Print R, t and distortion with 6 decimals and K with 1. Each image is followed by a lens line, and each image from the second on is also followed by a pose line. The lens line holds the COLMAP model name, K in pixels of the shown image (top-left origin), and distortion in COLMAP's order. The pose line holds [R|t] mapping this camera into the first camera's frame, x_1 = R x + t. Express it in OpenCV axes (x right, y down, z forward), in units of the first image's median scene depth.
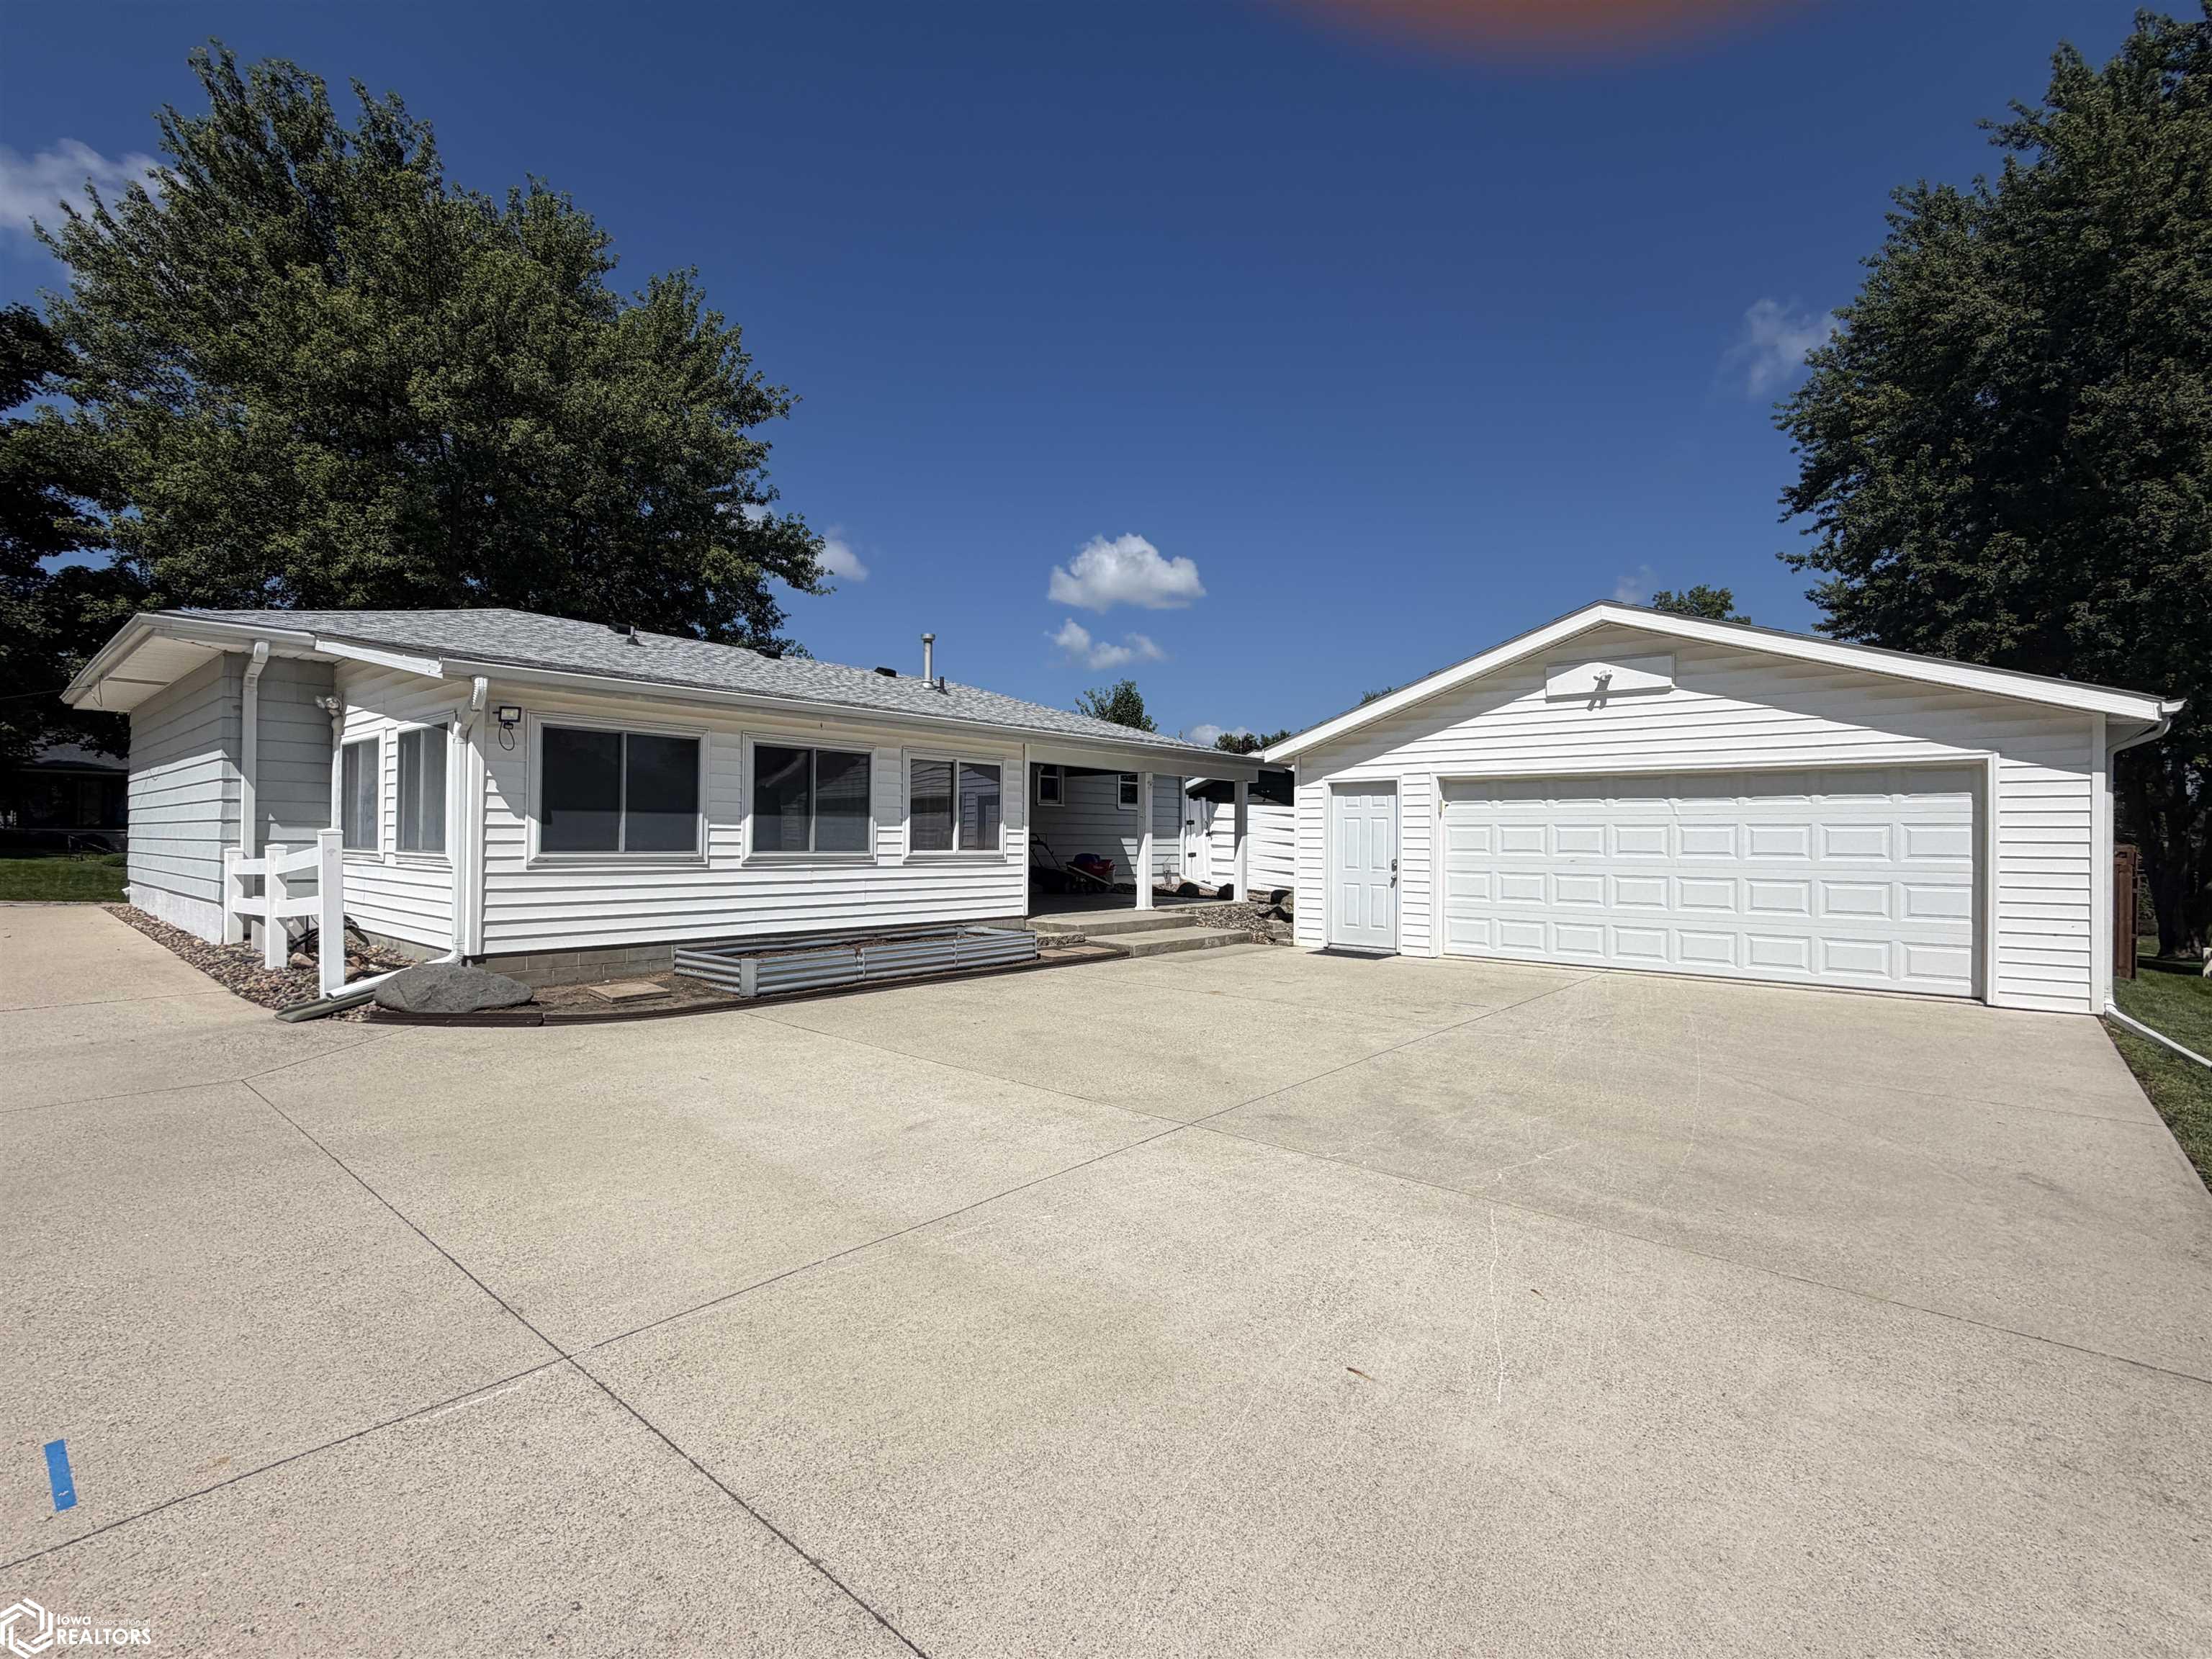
lens RADIAL K [[1024.1, 0, 1106.0], [0, 1024.1, 829.5], [0, 0, 1]] dist [-0.004509, 0.001027]
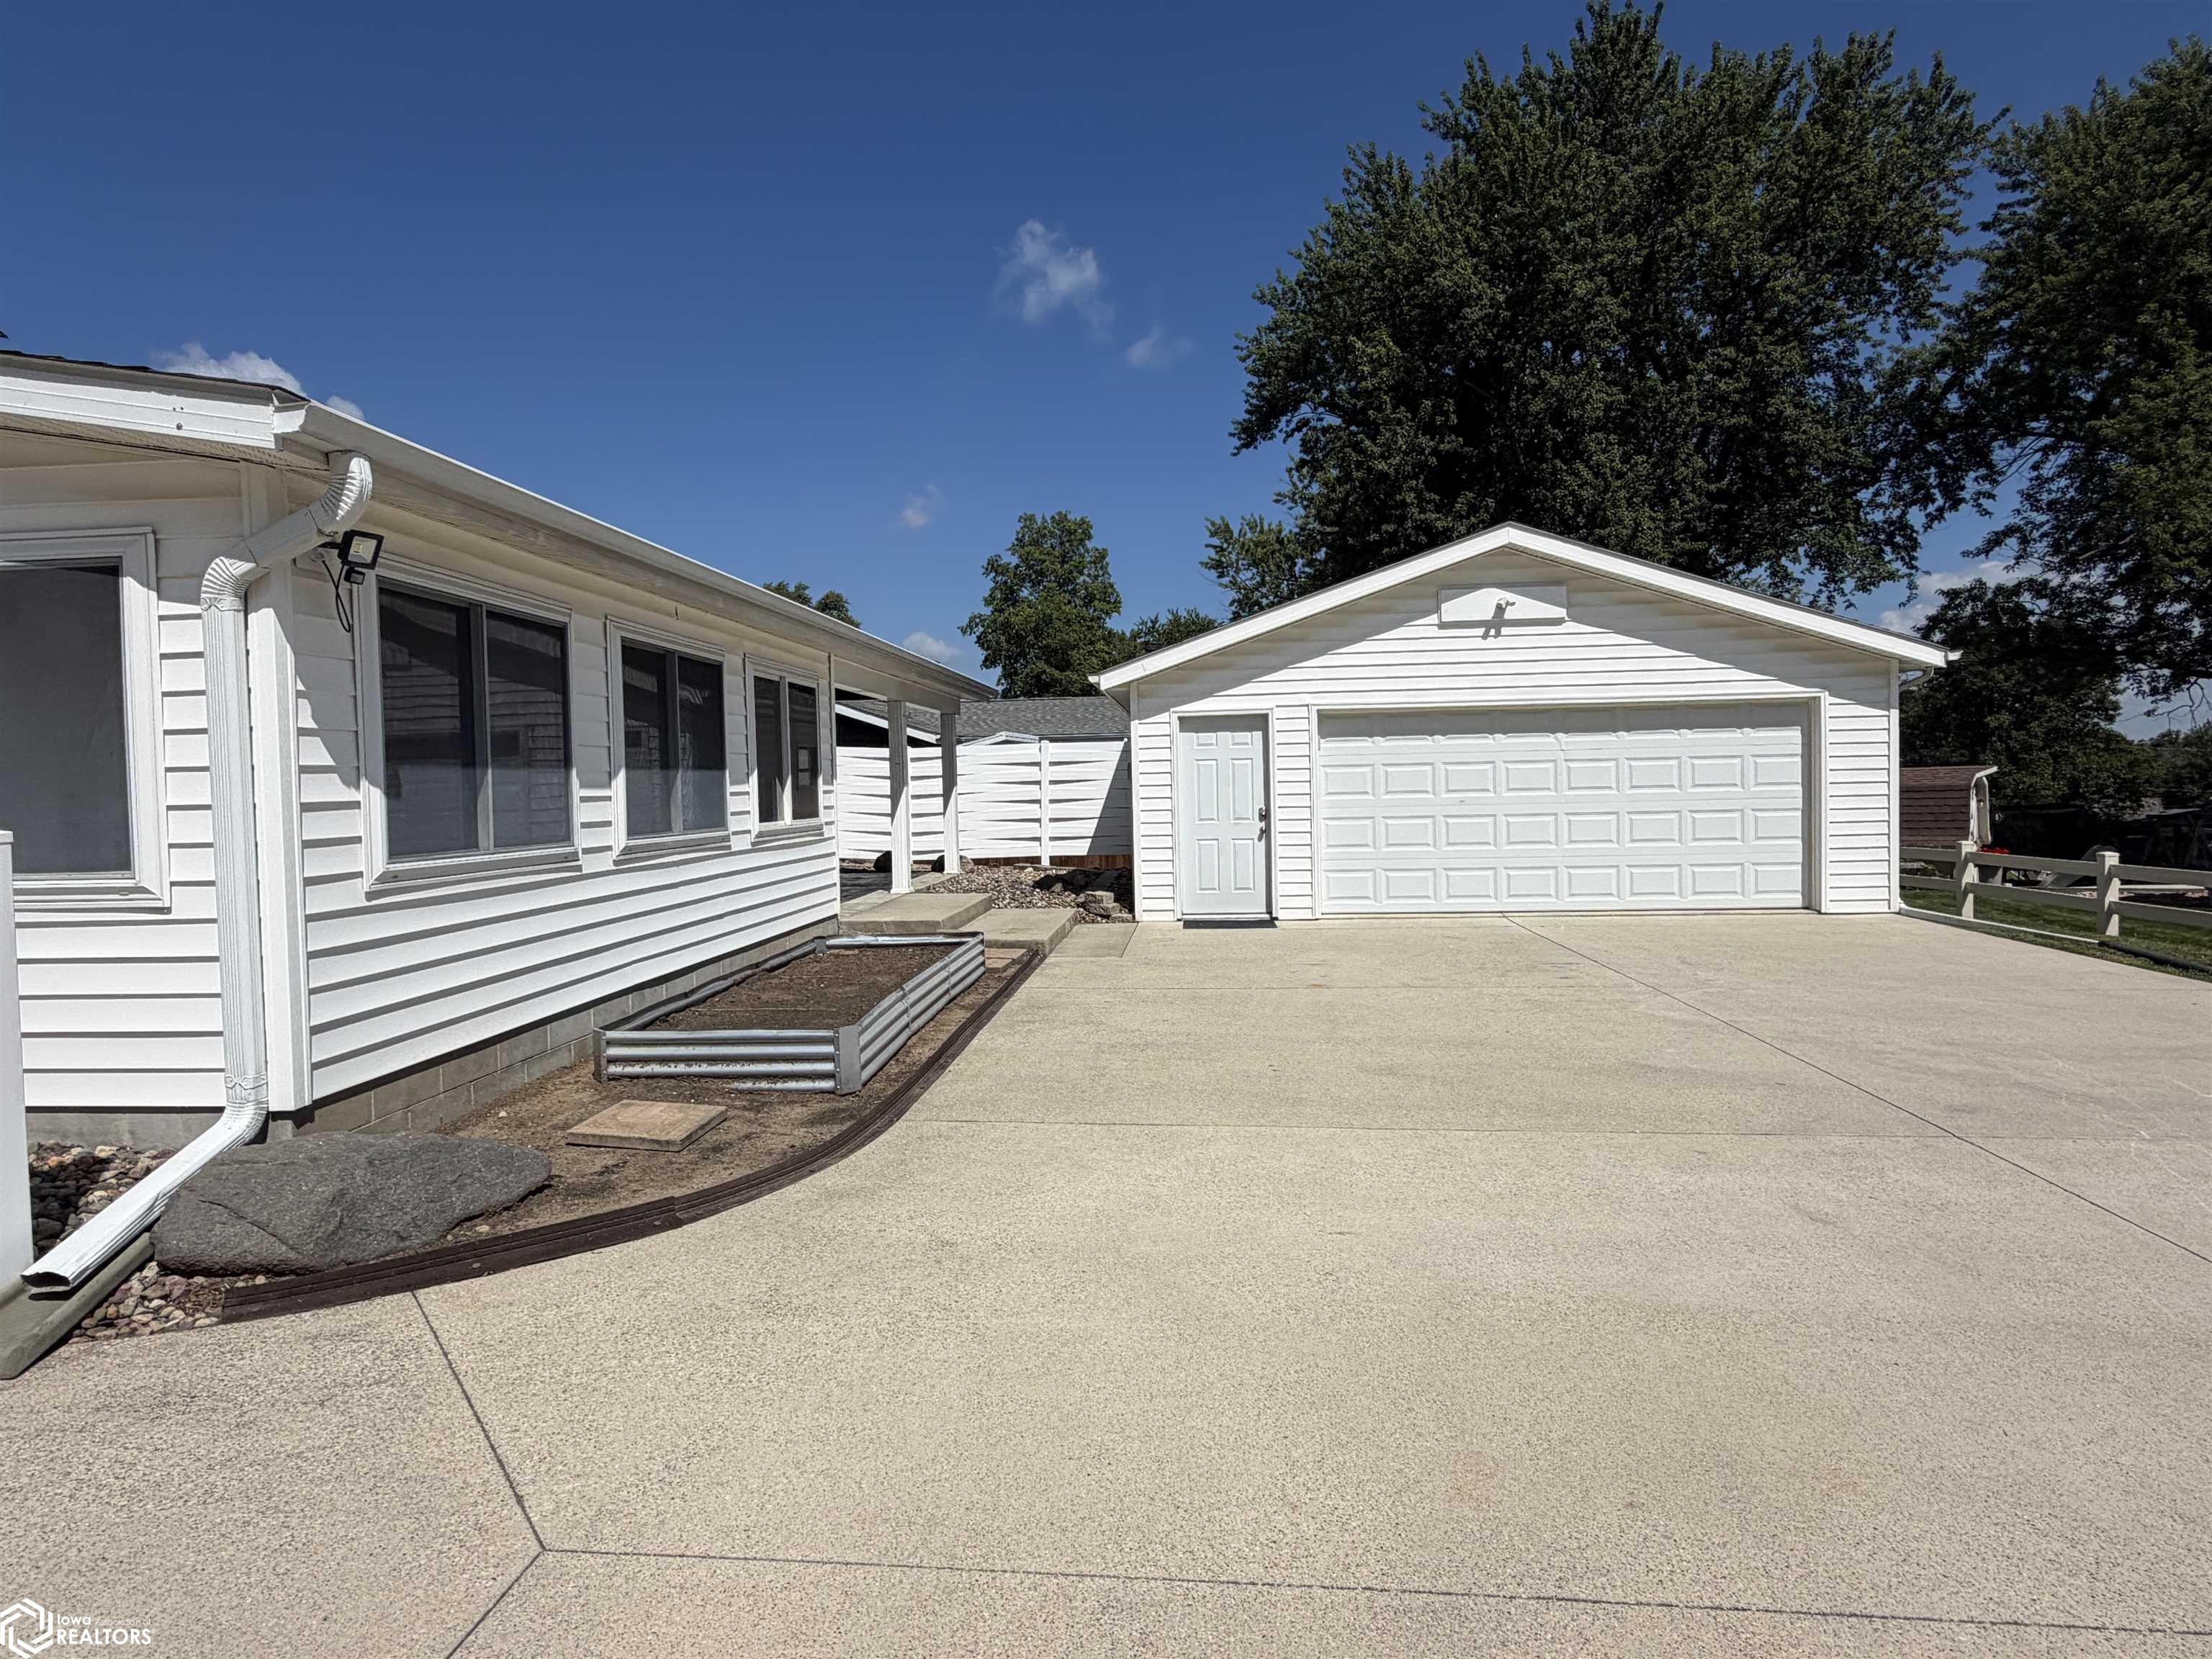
lens RADIAL K [[1233.3, 0, 1106.0], [0, 1233.3, 829.5], [0, 0, 1]] dist [-0.008477, -0.000392]
pose [[0.811708, -0.049571, 0.581956, -0.480517], [0.024558, 0.998407, 0.050791, -0.008916], [-0.583546, -0.026936, 0.811633, 0.290825]]
